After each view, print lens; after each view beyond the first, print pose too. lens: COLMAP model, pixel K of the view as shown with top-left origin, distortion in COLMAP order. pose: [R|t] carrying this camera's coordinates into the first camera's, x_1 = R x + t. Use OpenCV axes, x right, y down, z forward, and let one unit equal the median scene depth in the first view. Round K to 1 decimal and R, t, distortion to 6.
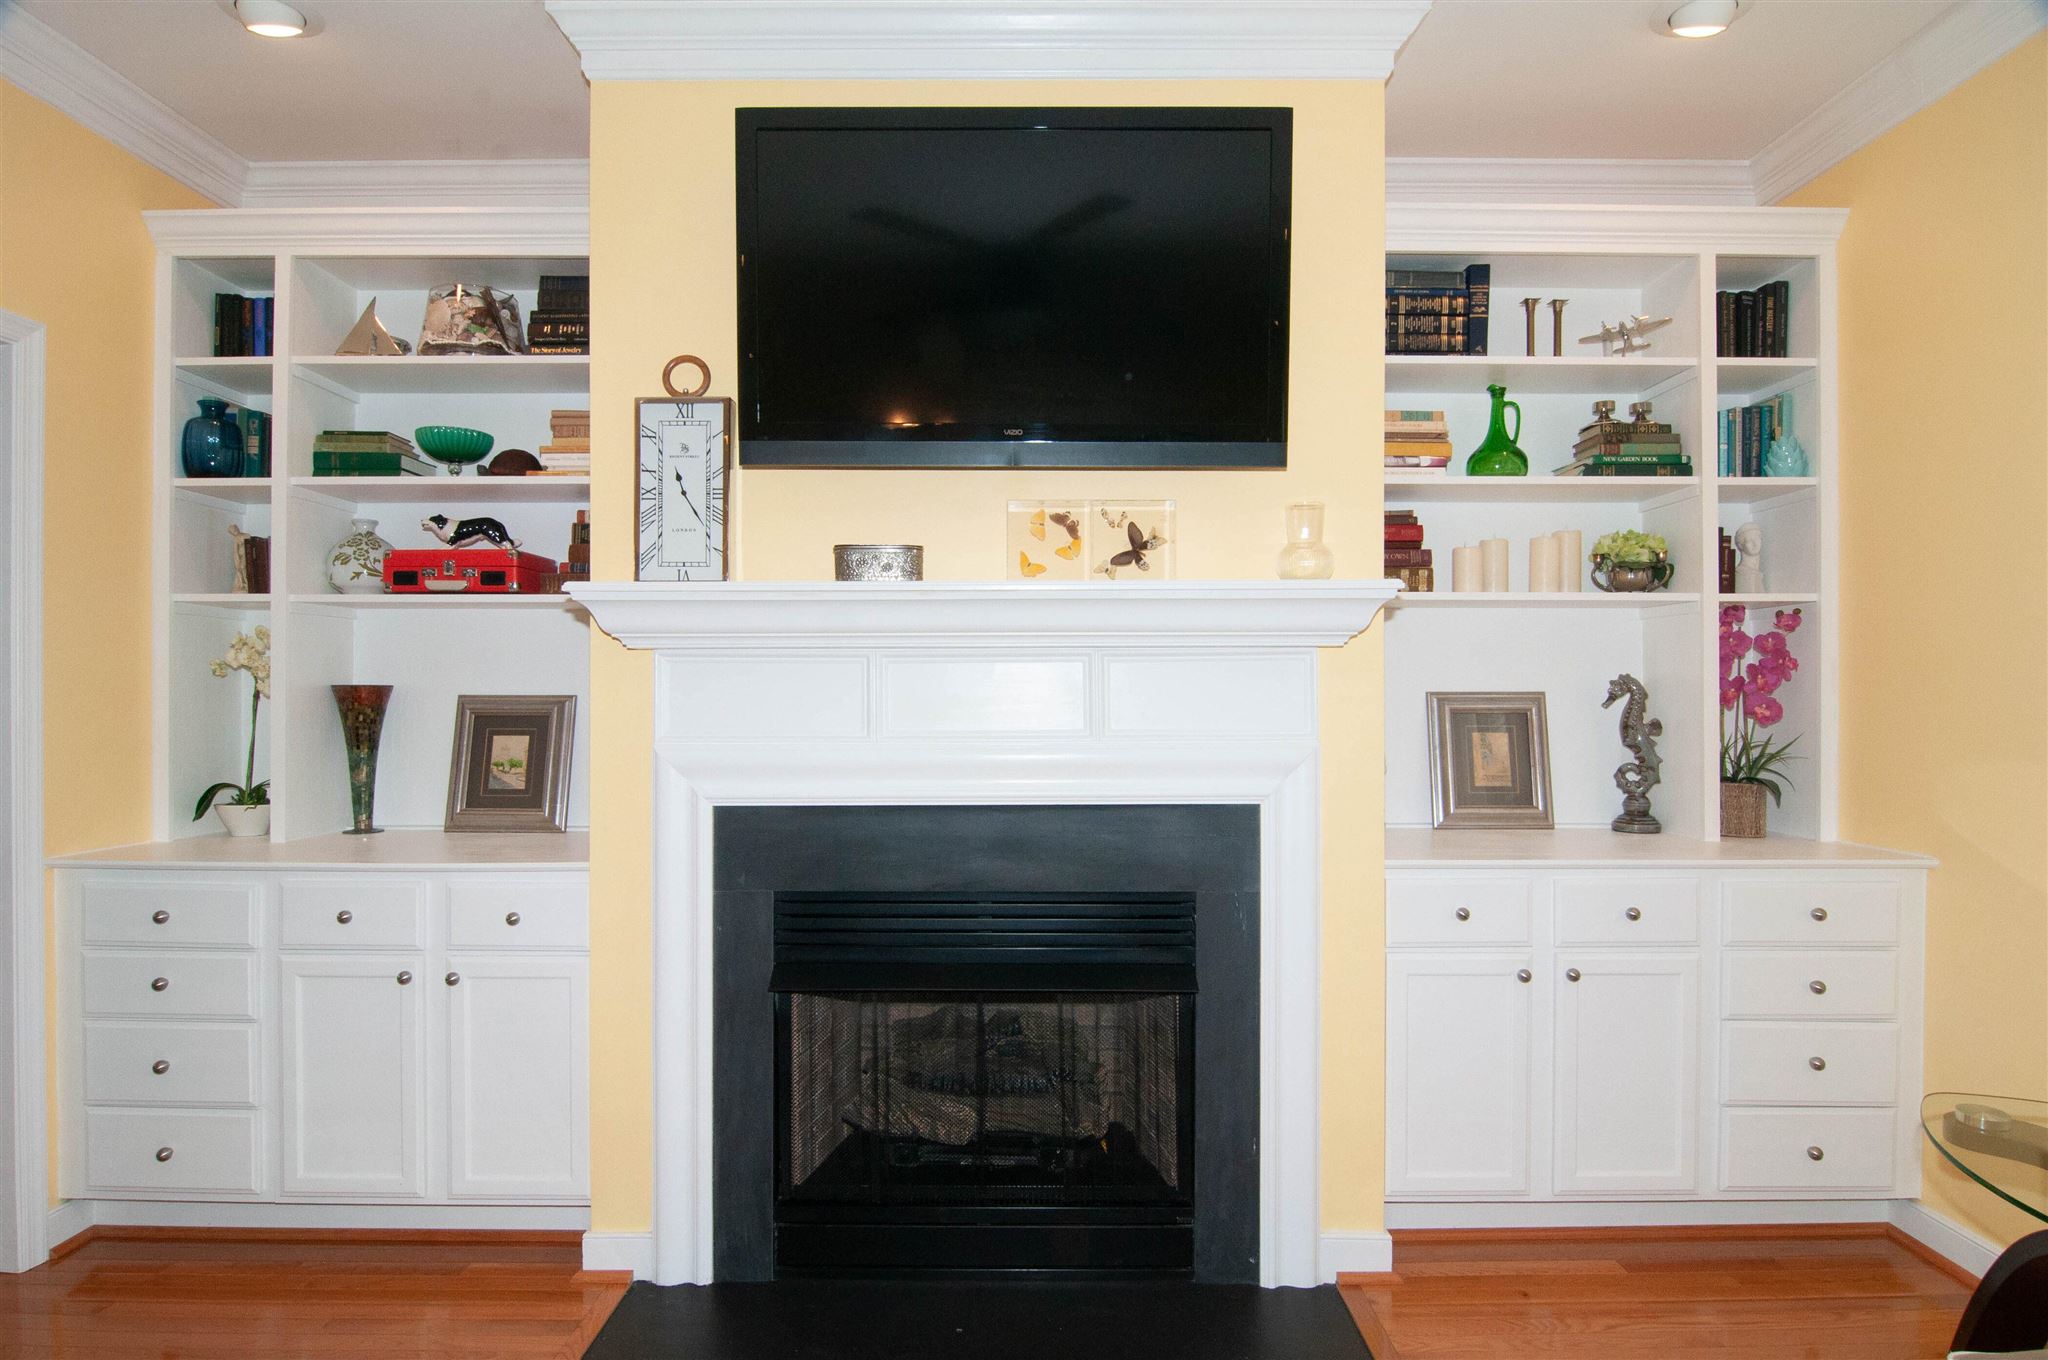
lens RADIAL K [[1136.0, 0, 1033.2], [0, 1136.0, 697.0], [0, 0, 1]] dist [-0.012844, -0.009458]
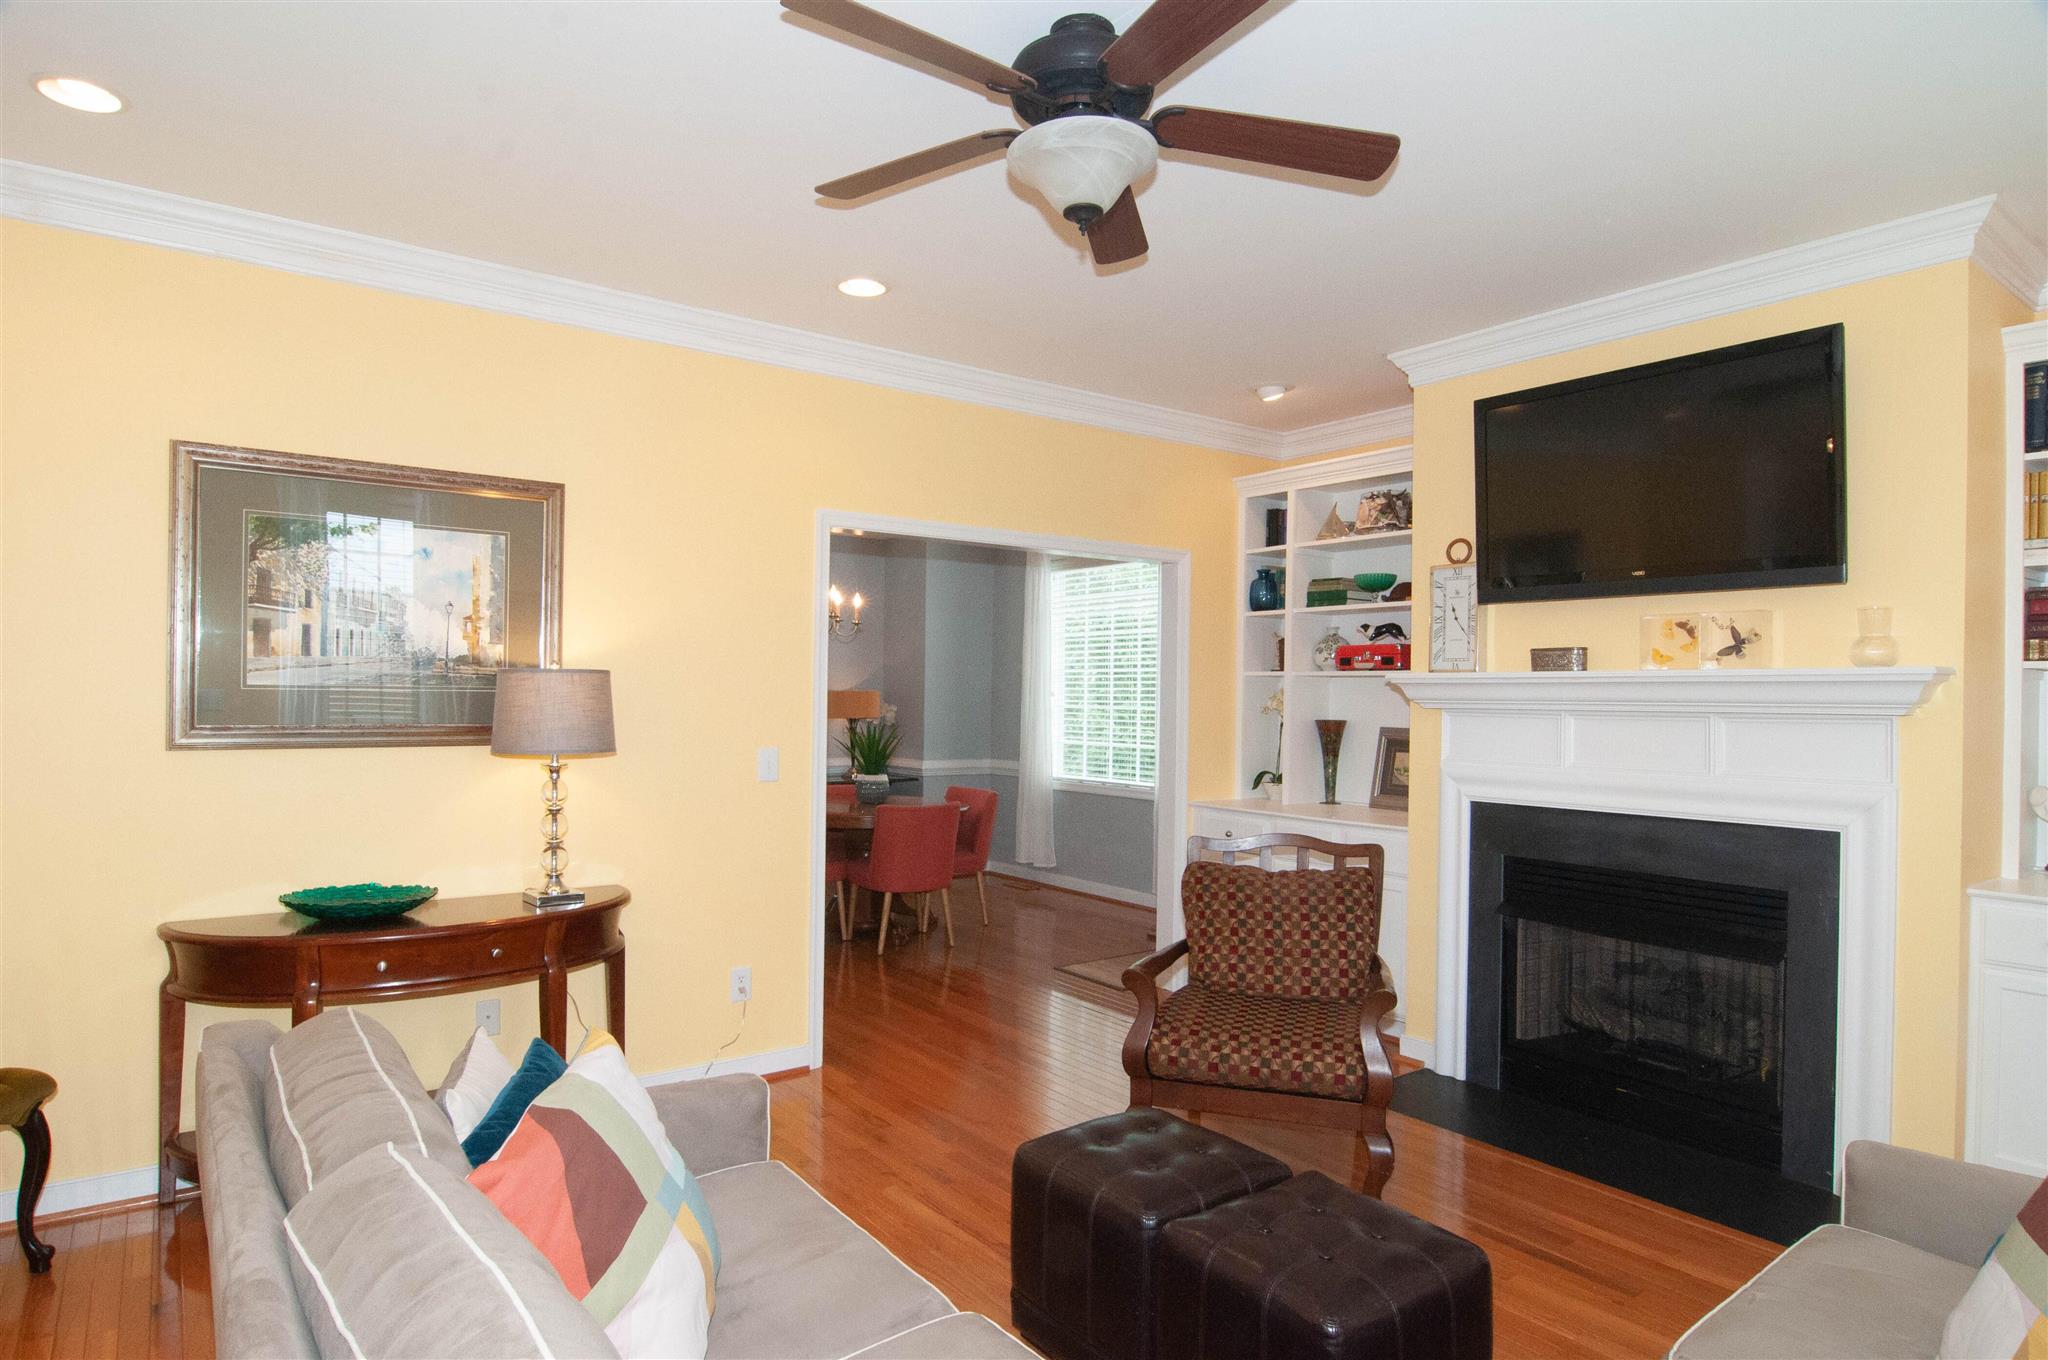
lens RADIAL K [[1136.0, 0, 1066.8], [0, 1136.0, 692.8], [0, 0, 1]] dist [-0.012844, -0.009458]
pose [[0.624873, 0.006638, -0.780698, 0.559378], [-0.015044, 0.999881, -0.003540, -0.042688], [0.780581, 0.013957, 0.624899, -0.454202]]
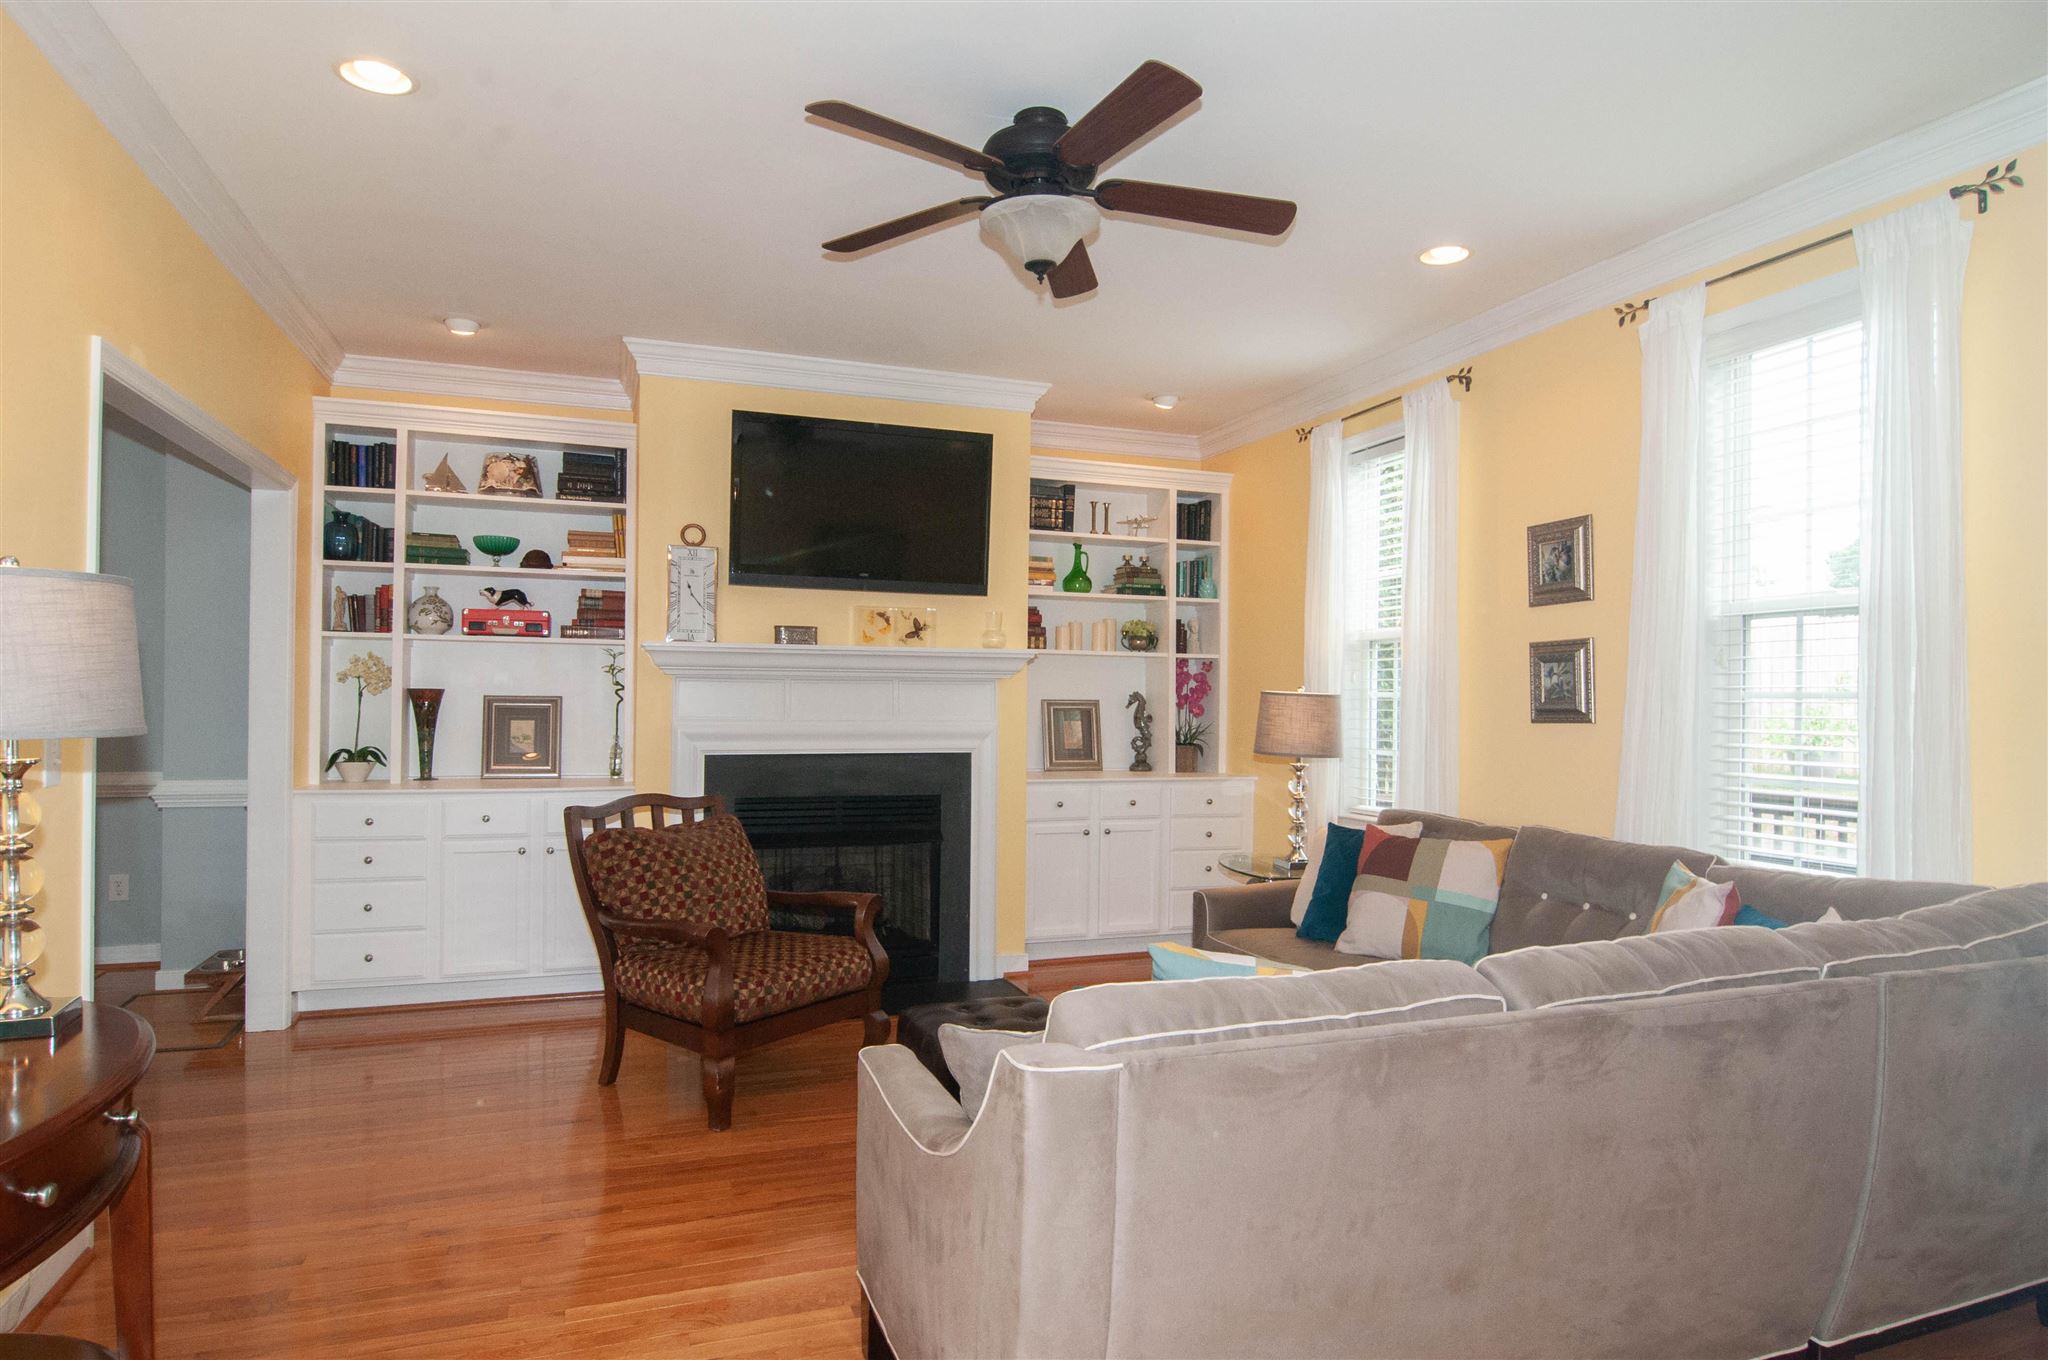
lens RADIAL K [[1136.0, 0, 1041.0], [0, 1136.0, 691.3], [0, 0, 1]] dist [-0.012844, -0.009458]
pose [[0.935762, 0.012467, 0.352411, -0.358384], [-0.010402, 0.999916, -0.007754, -0.003607], [-0.352478, 0.003590, 0.935813, -0.863197]]
